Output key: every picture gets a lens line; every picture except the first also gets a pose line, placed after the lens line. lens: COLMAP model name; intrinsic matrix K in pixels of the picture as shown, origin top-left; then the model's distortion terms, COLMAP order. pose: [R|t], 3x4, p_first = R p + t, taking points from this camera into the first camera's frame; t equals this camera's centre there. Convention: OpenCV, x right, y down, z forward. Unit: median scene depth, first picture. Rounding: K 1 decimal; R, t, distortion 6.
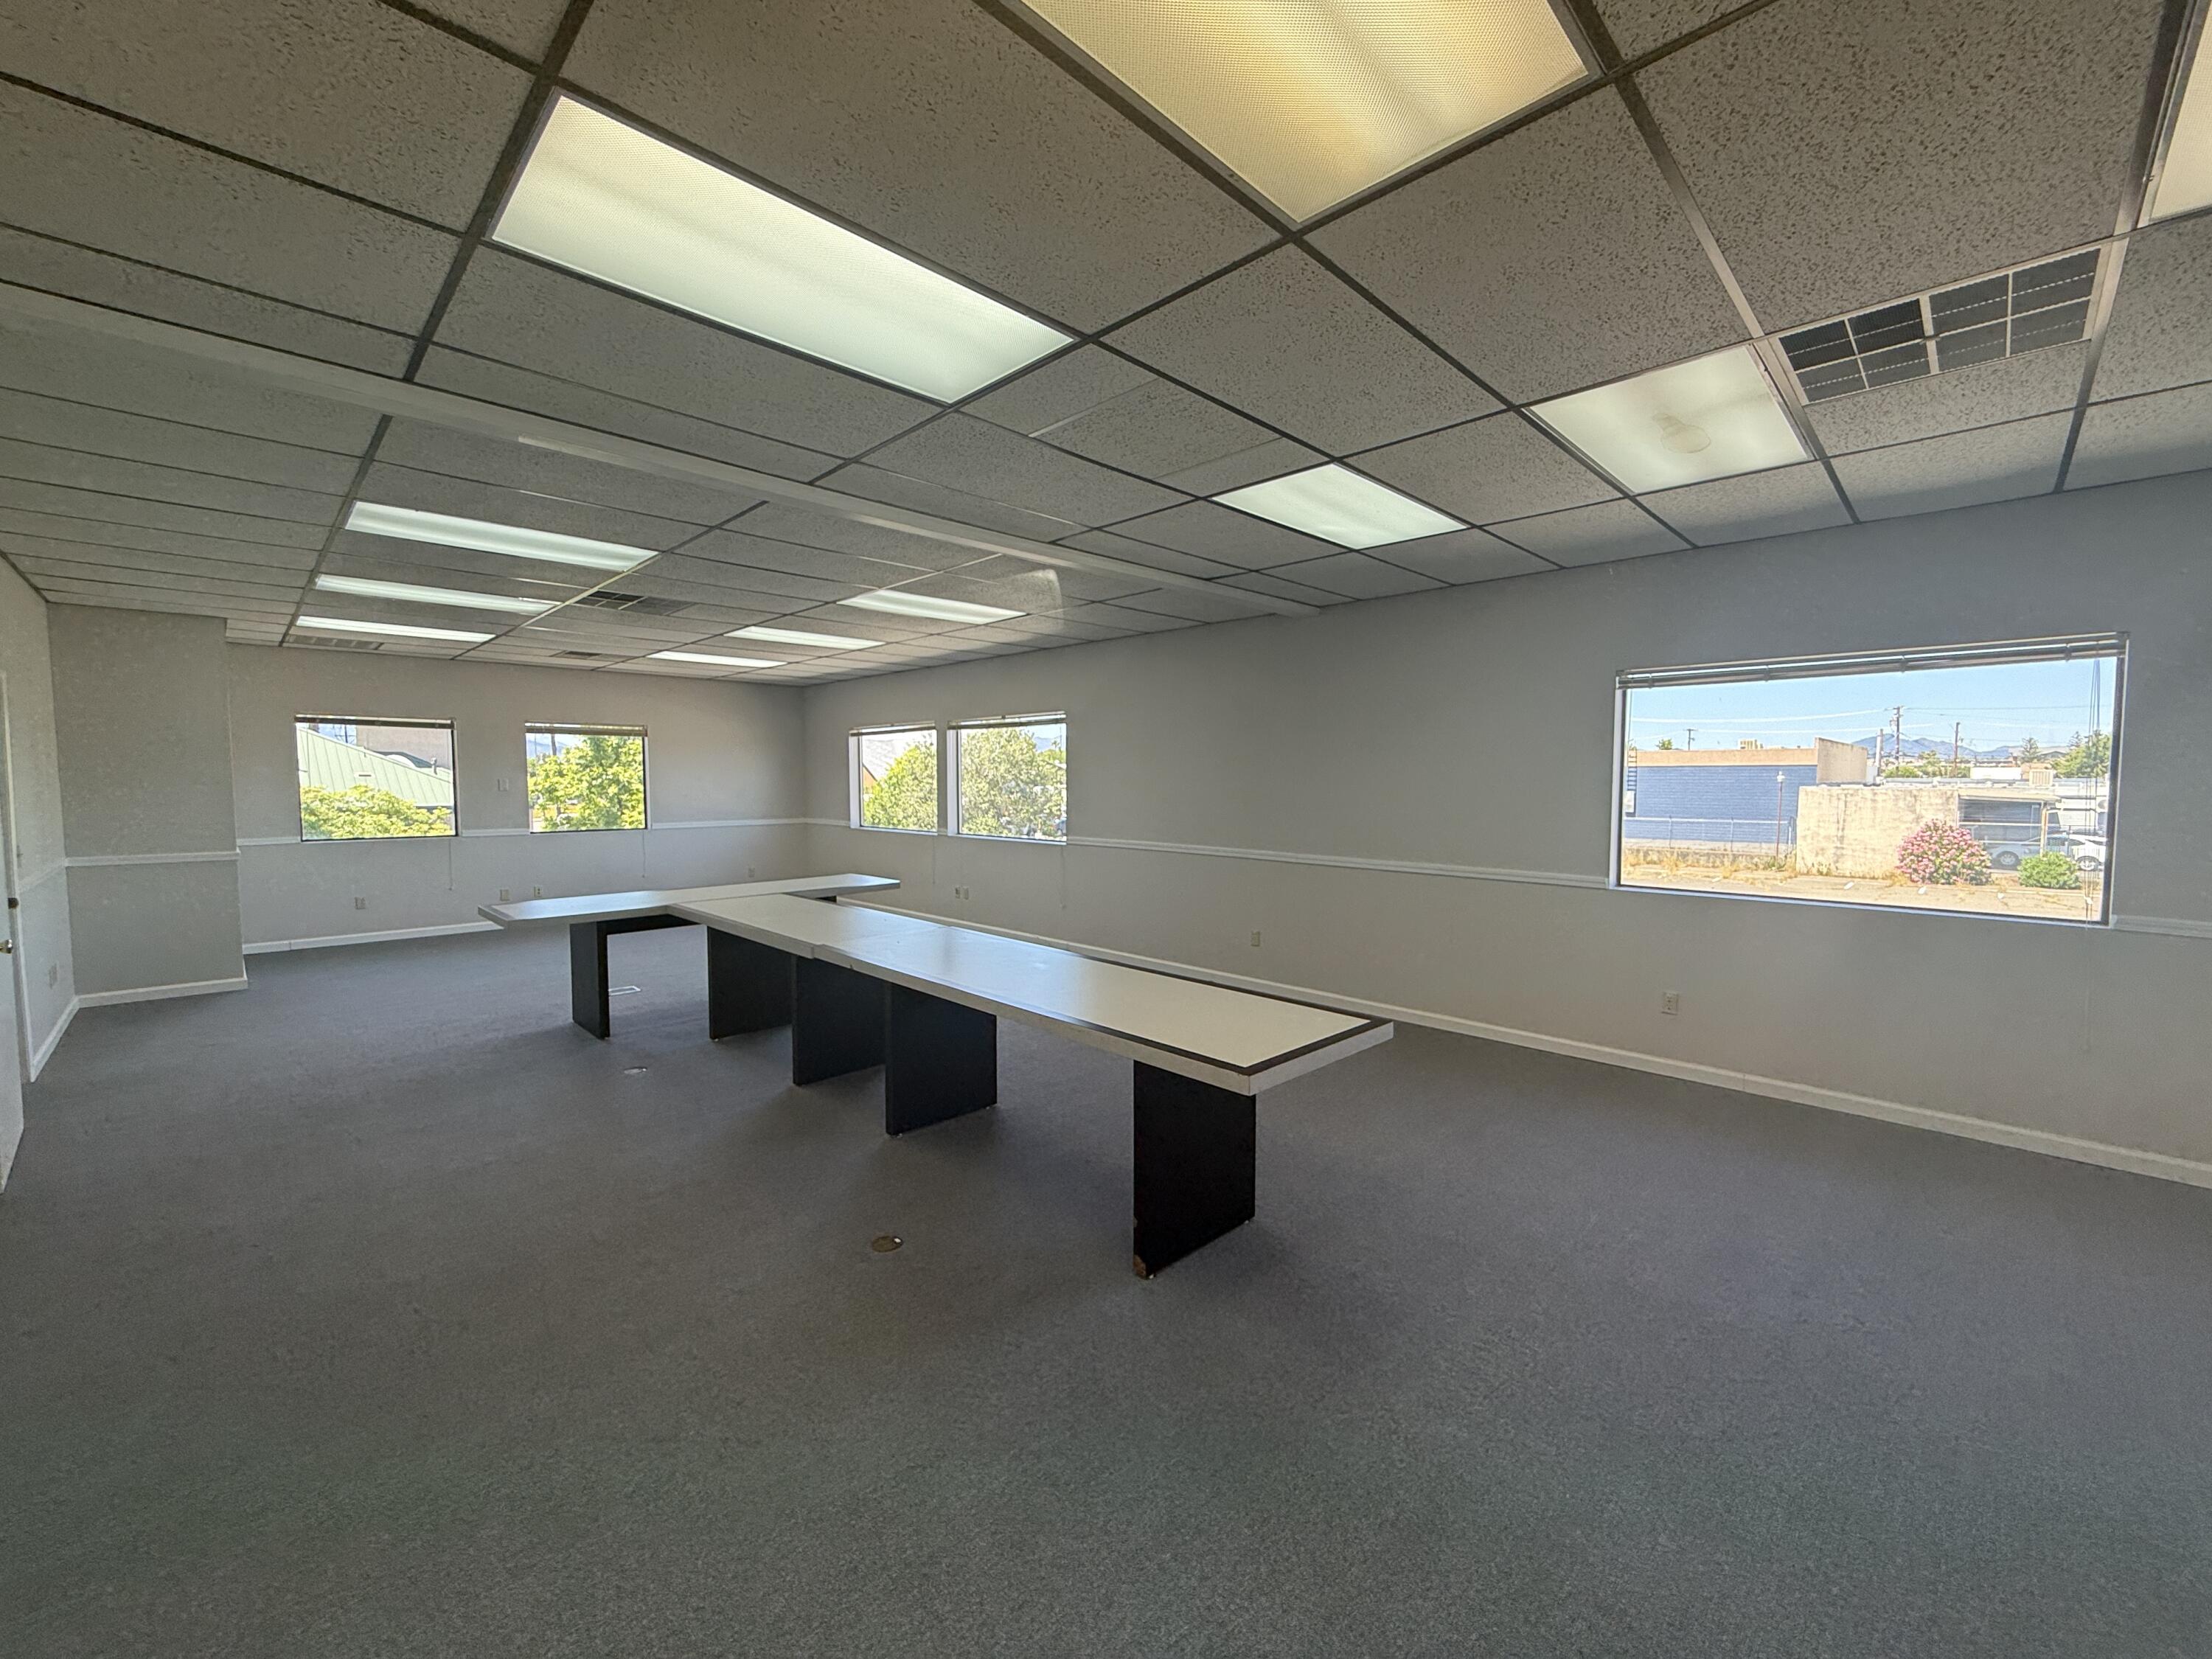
lens RADIAL K [[886.2, 0, 1104.9], [0, 886.2, 825.7], [0, 0, 1]] dist [-0.000067, -0.000603]
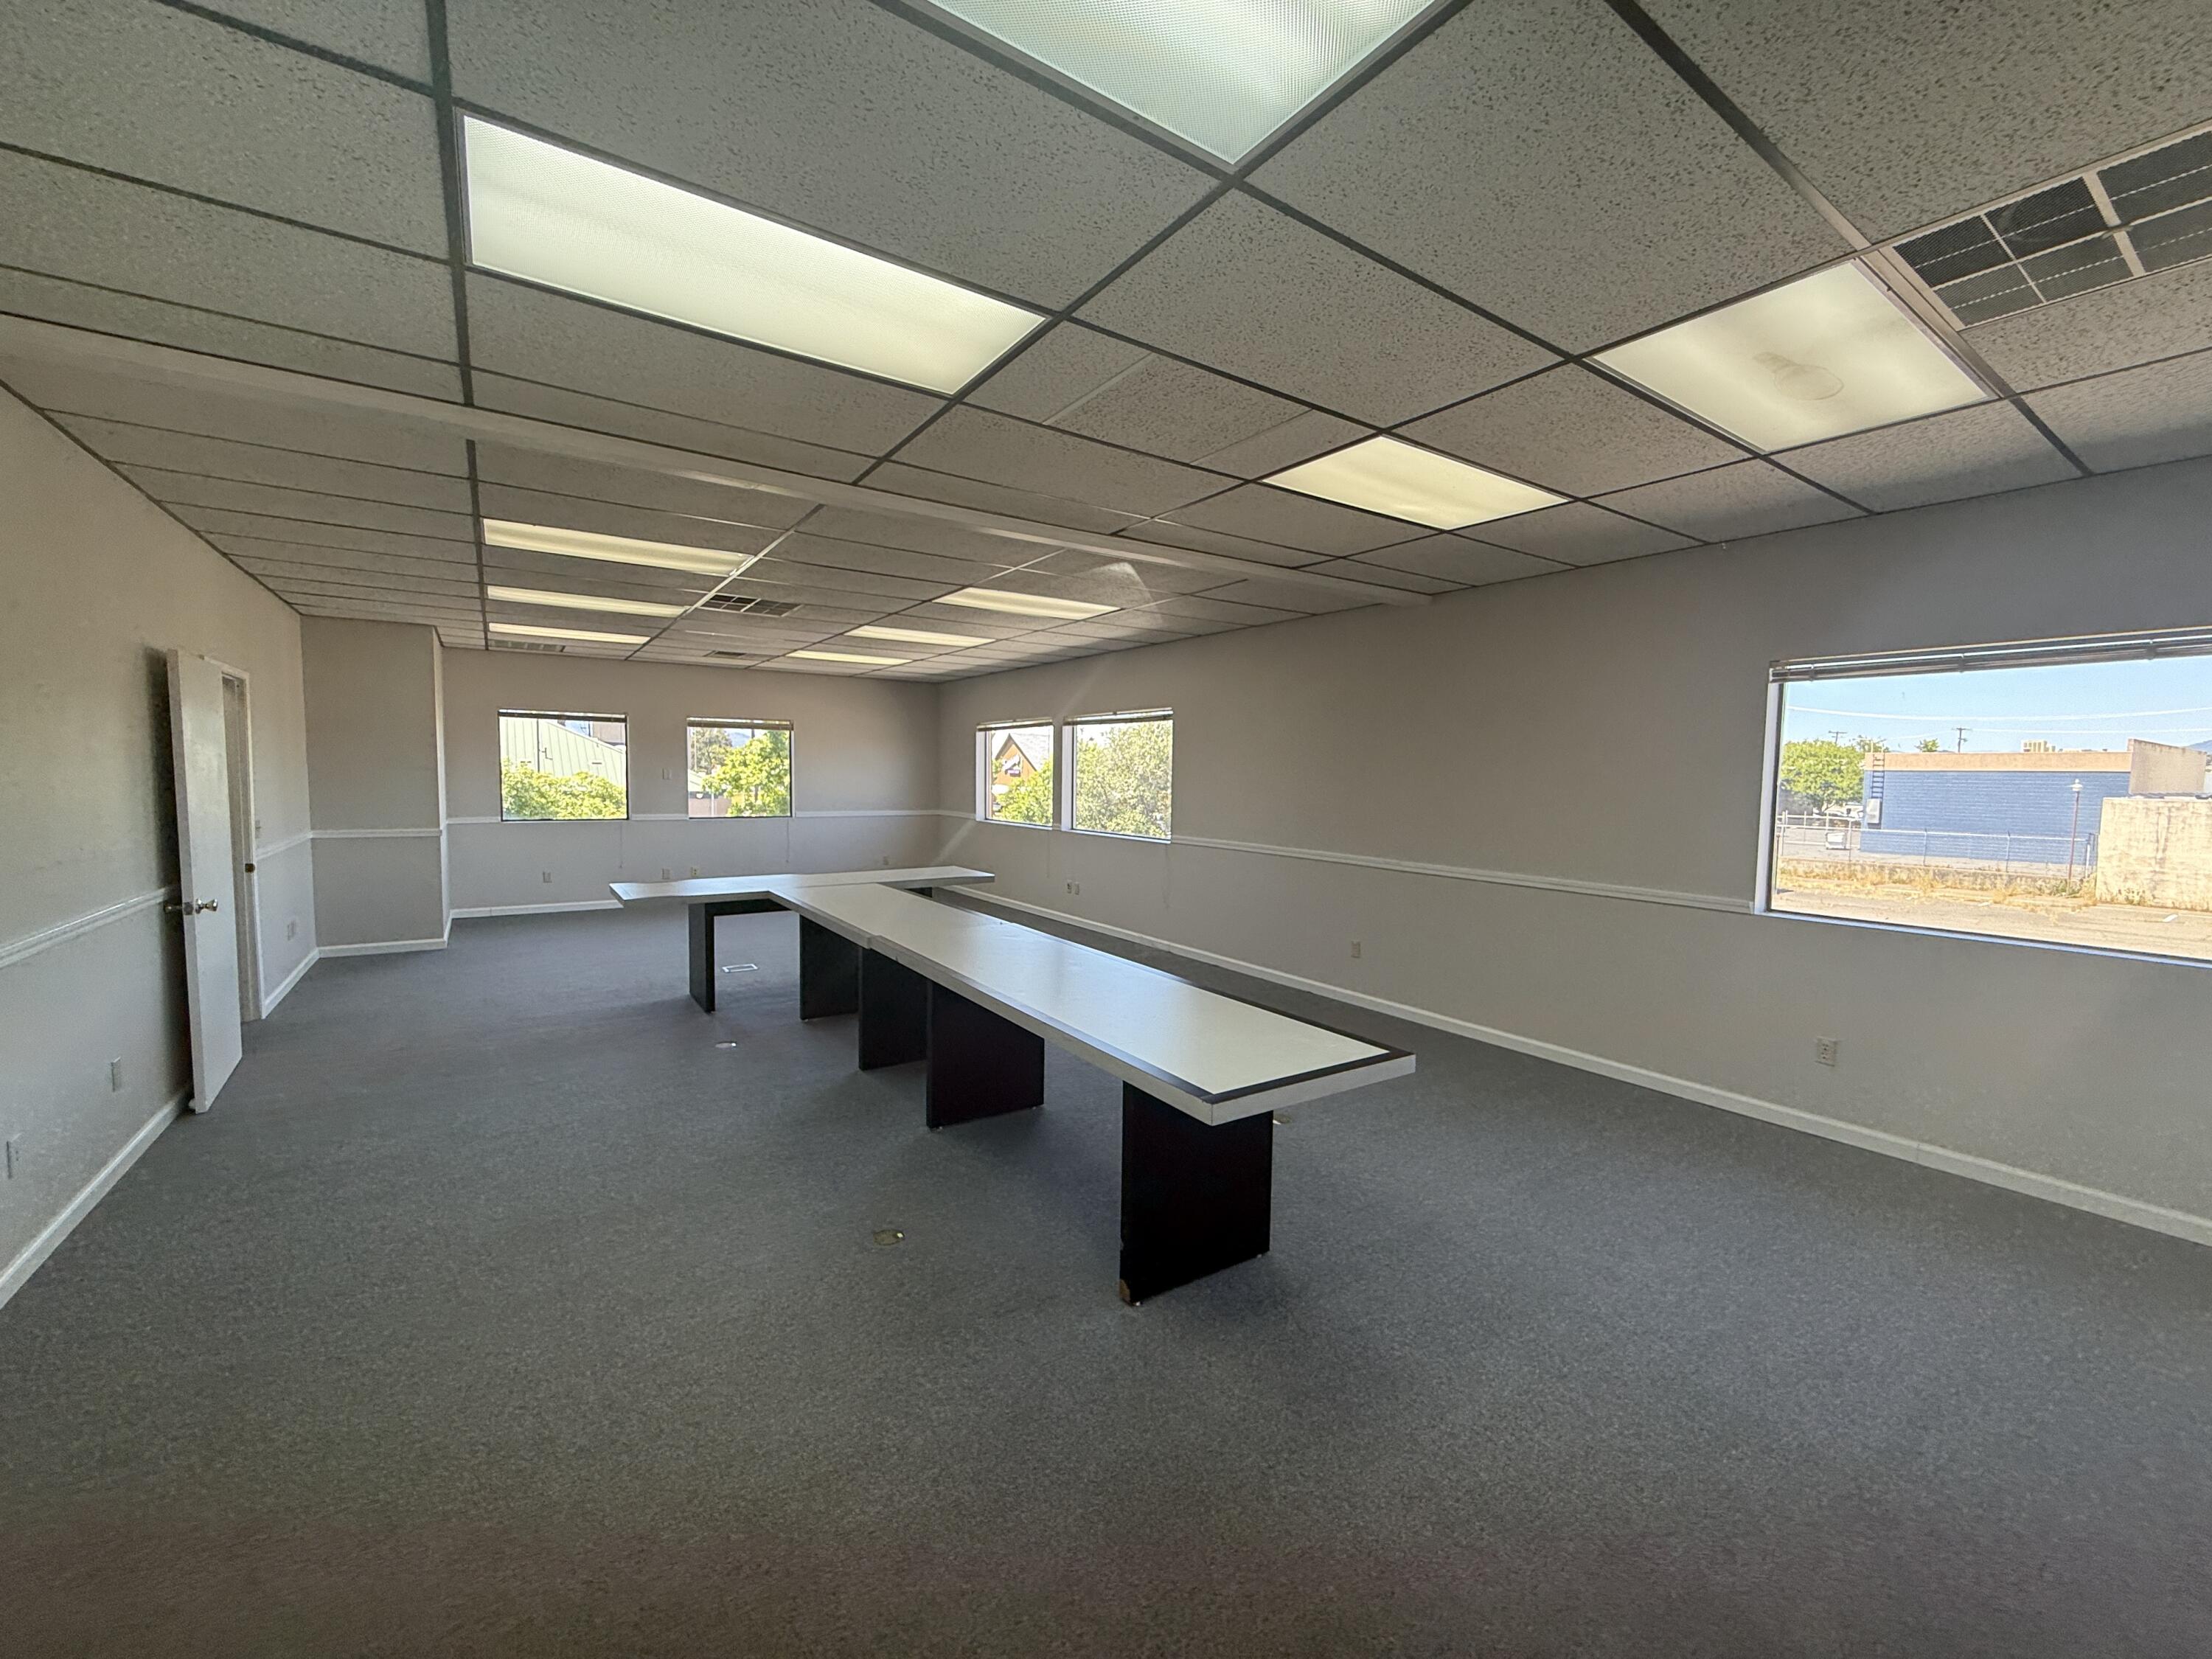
lens RADIAL K [[886.2, 0, 1108.6], [0, 886.2, 826.6], [0, 0, 1]] dist [-0.000067, -0.000603]
pose [[0.982783, 0.025452, -0.183001, 0.109204], [-0.024333, 0.999669, 0.008358, -0.005969], [0.183154, -0.003761, 0.983077, 0.036898]]
